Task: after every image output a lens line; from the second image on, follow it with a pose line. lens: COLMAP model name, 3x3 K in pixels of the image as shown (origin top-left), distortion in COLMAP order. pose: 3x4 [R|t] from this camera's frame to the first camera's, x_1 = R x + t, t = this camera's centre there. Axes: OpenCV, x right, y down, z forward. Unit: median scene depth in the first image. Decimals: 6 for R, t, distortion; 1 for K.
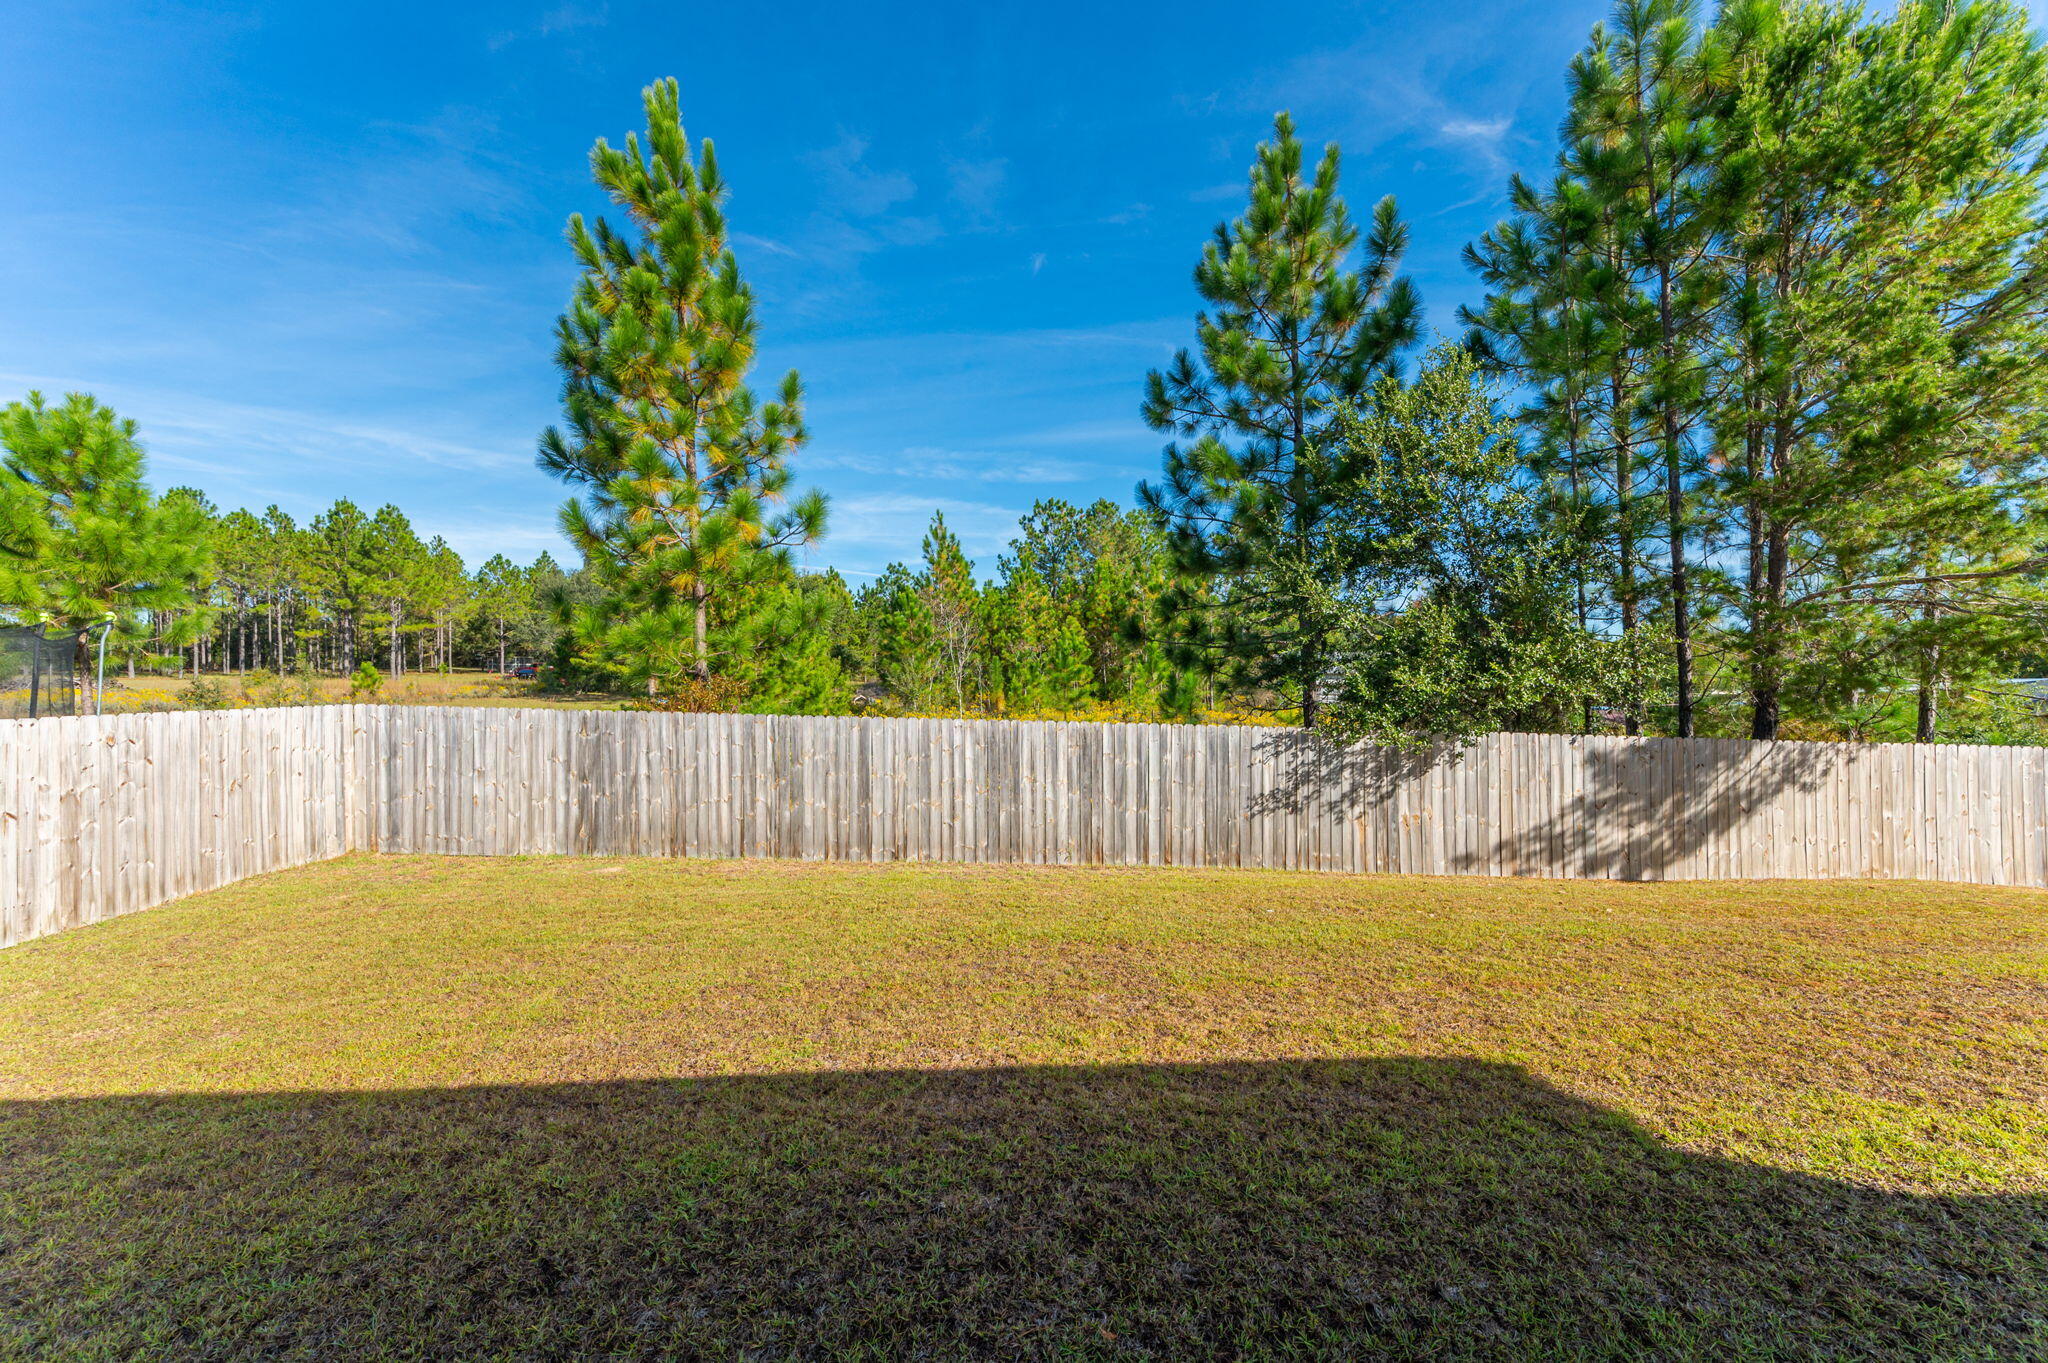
lens RADIAL K [[809.2, 0, 1025.0], [0, 809.2, 686.0], [0, 0, 1]] dist [-0.002219, -0.000242]
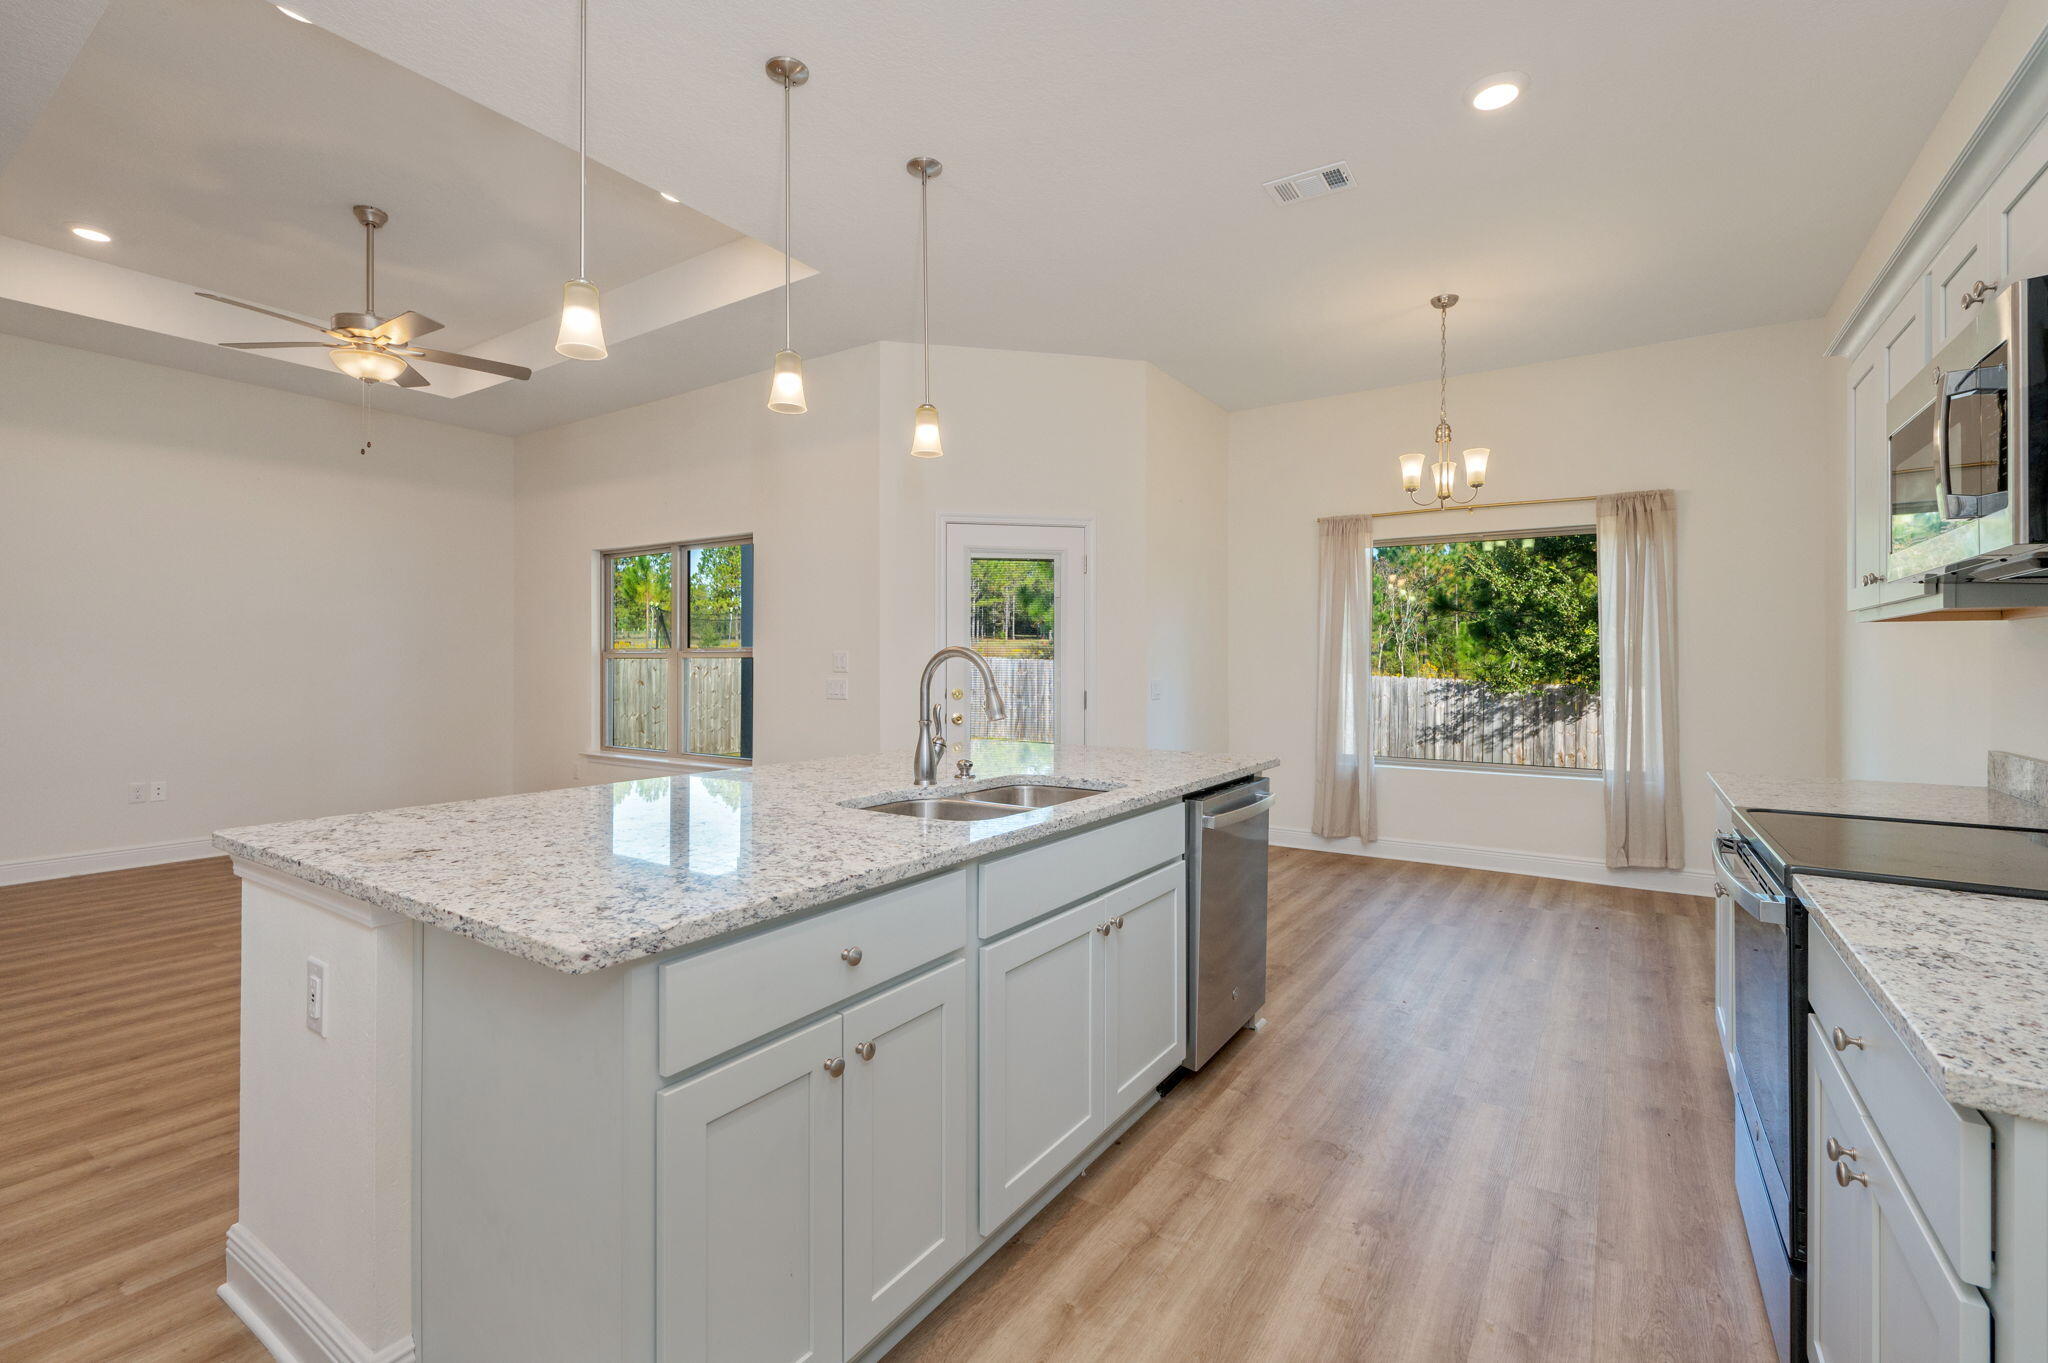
lens RADIAL K [[885.4, 0, 1028.4], [0, 885.4, 653.9], [0, 0, 1]] dist [-0.000530, -0.000132]
pose [[0.819614, 0.010134, -0.572827, 0.578812], [-0.010702, 0.999940, 0.002378, 0.014241], [0.572816, 0.004181, 0.819673, -0.579563]]
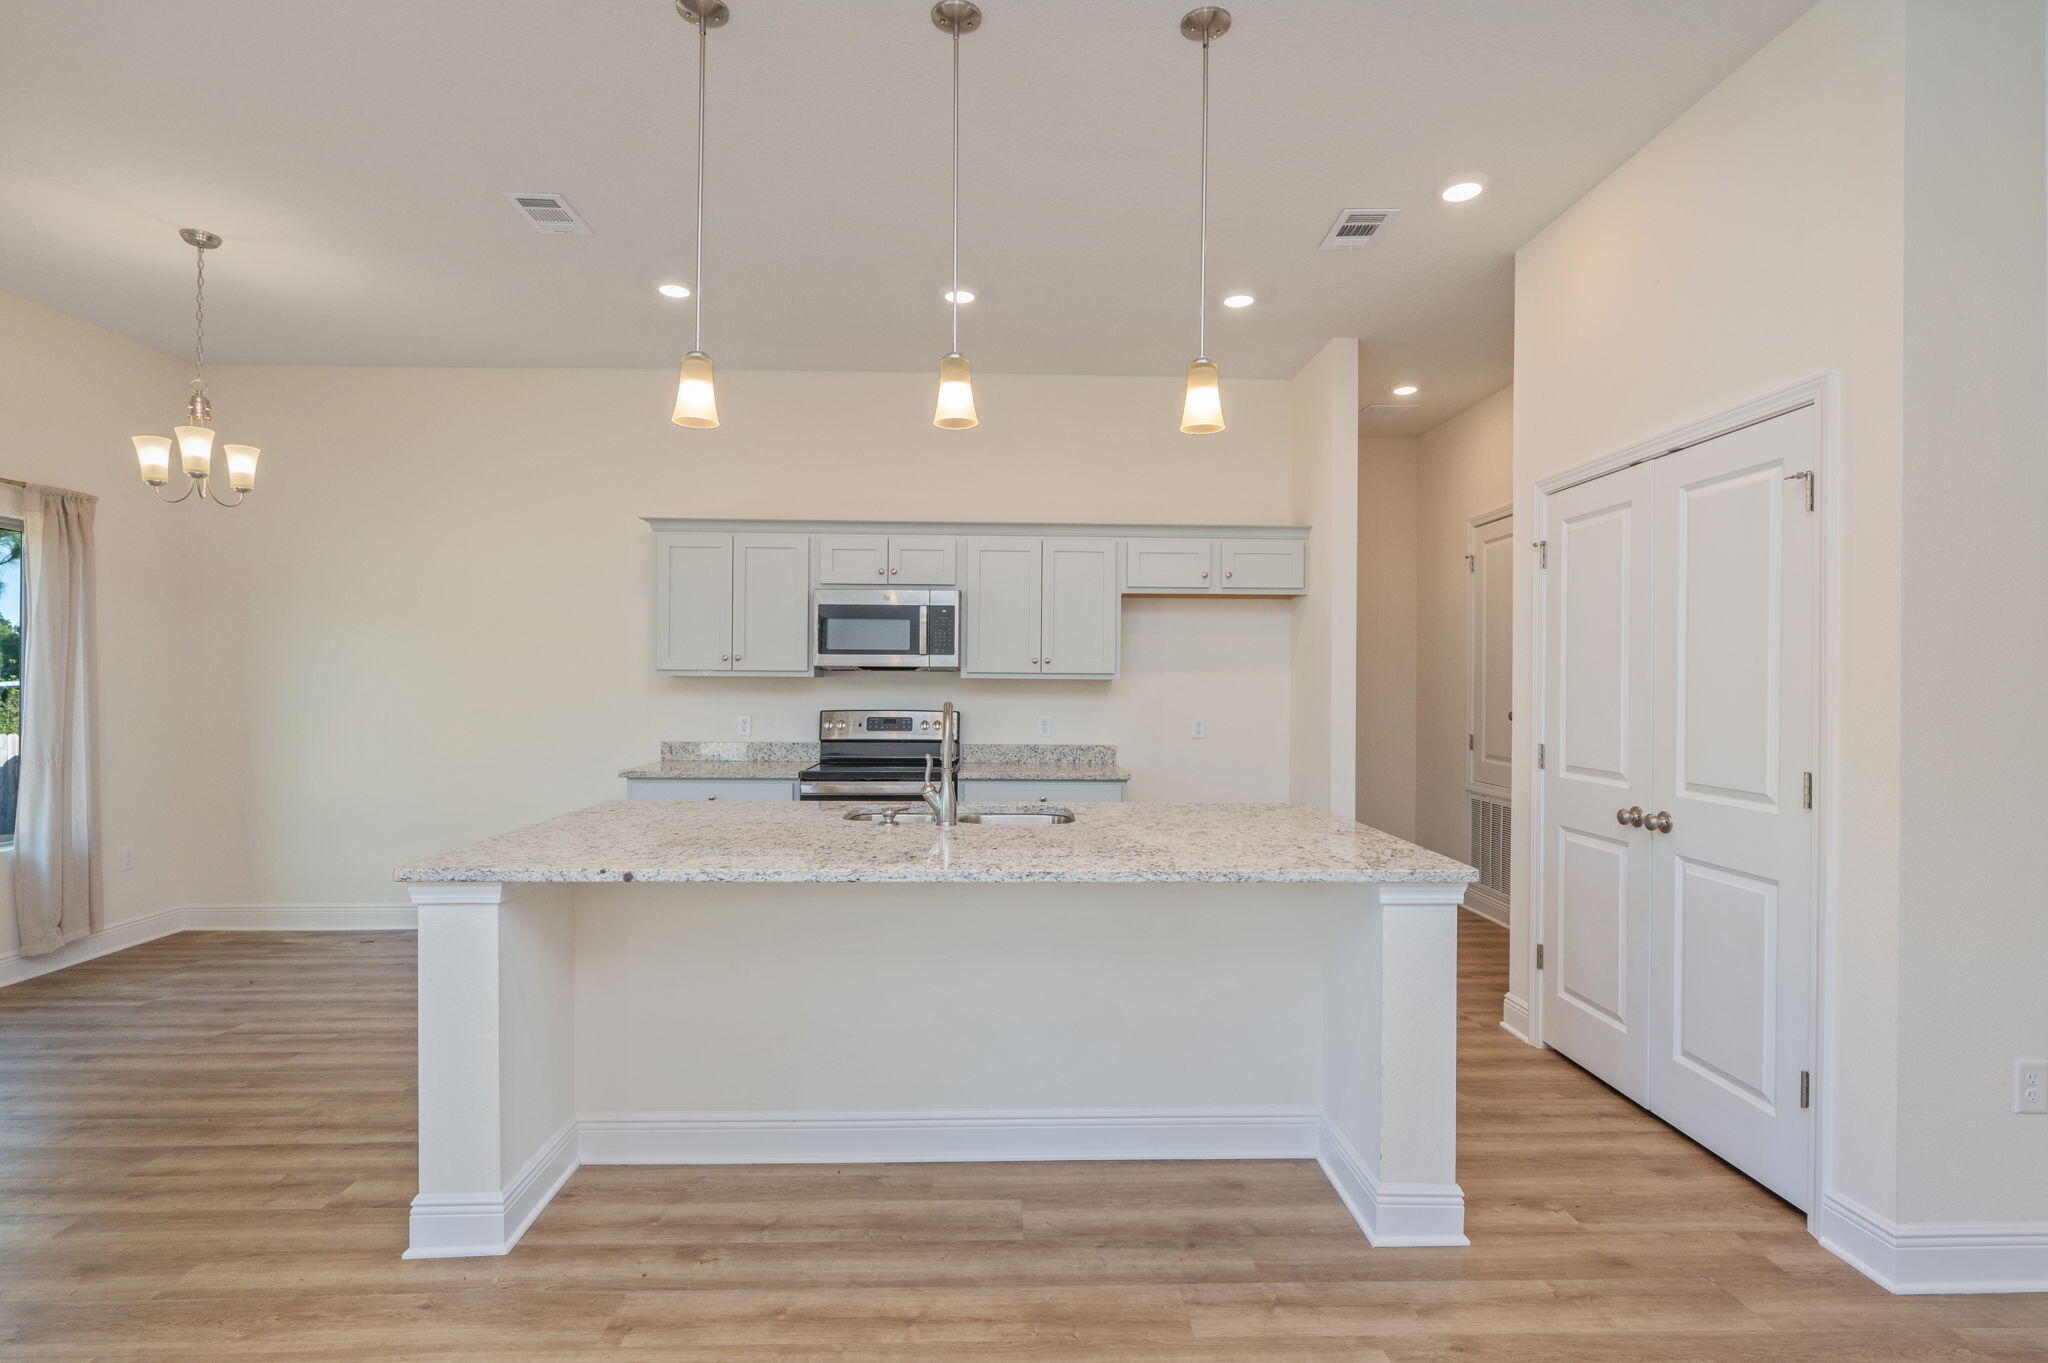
lens RADIAL K [[986.4, 0, 1027.8], [0, 986.4, 684.7], [0, 0, 1]] dist [-0.010393, -0.000184]
pose [[-0.006123, 0.009530, 0.999936, 0.136733], [-0.010527, 0.999899, -0.009594, 0.010658], [-0.999926, -0.010585, -0.006022, -0.426779]]
